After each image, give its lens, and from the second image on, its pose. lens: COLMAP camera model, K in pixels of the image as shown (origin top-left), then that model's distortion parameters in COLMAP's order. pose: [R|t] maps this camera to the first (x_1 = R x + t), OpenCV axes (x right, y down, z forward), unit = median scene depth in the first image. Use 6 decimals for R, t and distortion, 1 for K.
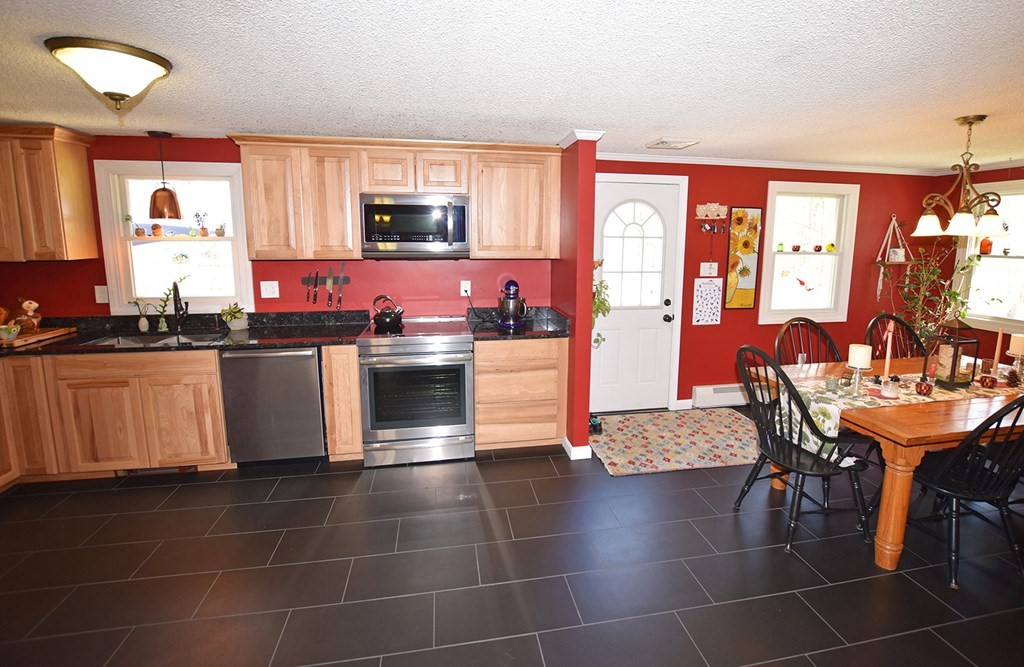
lens RADIAL K [[472.9, 0, 541.4], [0, 472.9, 298.5], [0, 0, 1]] dist [-0.026134, 0.000368]
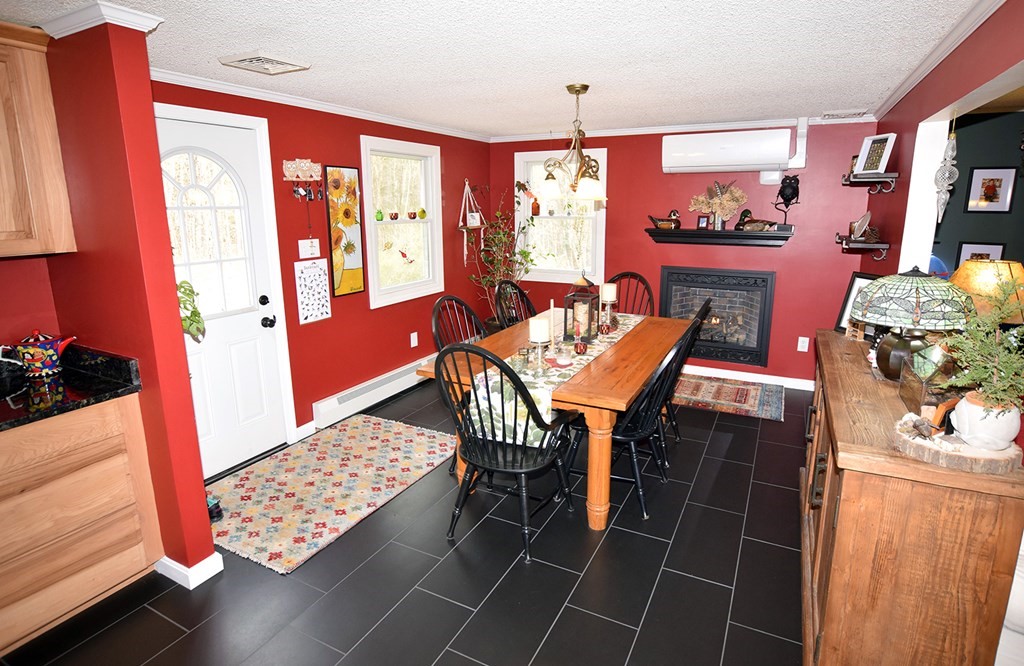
lens RADIAL K [[526.6, 0, 534.3], [0, 526.6, 323.6], [0, 0, 1]] dist [-0.023459, 0.000656]
pose [[0.616408, -0.186706, 0.764972, -0.094537], [0.113096, 0.982403, 0.148642, -0.029117], [-0.779263, -0.005109, 0.626676, 0.196970]]
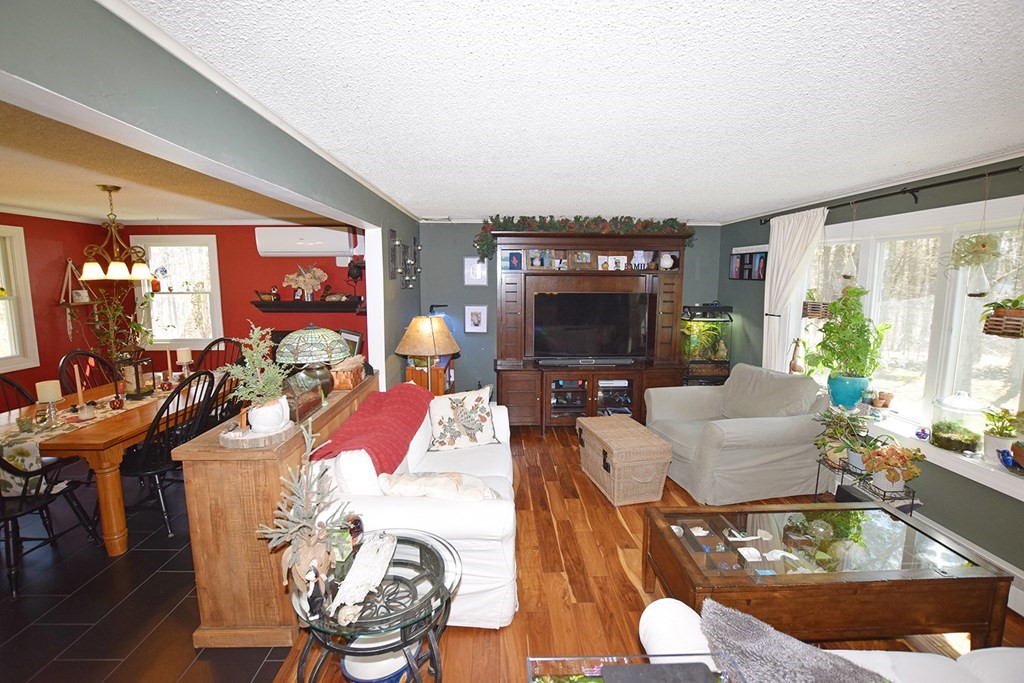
lens RADIAL K [[450.5, 0, 512.0], [0, 450.5, 338.7], [0, 0, 1]] dist [-0.035342, 0.004054]
pose [[0.175933, -0.141192, 0.974224, -0.069661], [0.129573, 0.984371, 0.119264, 0.014348], [-0.975837, 0.105251, 0.191478, -0.183652]]
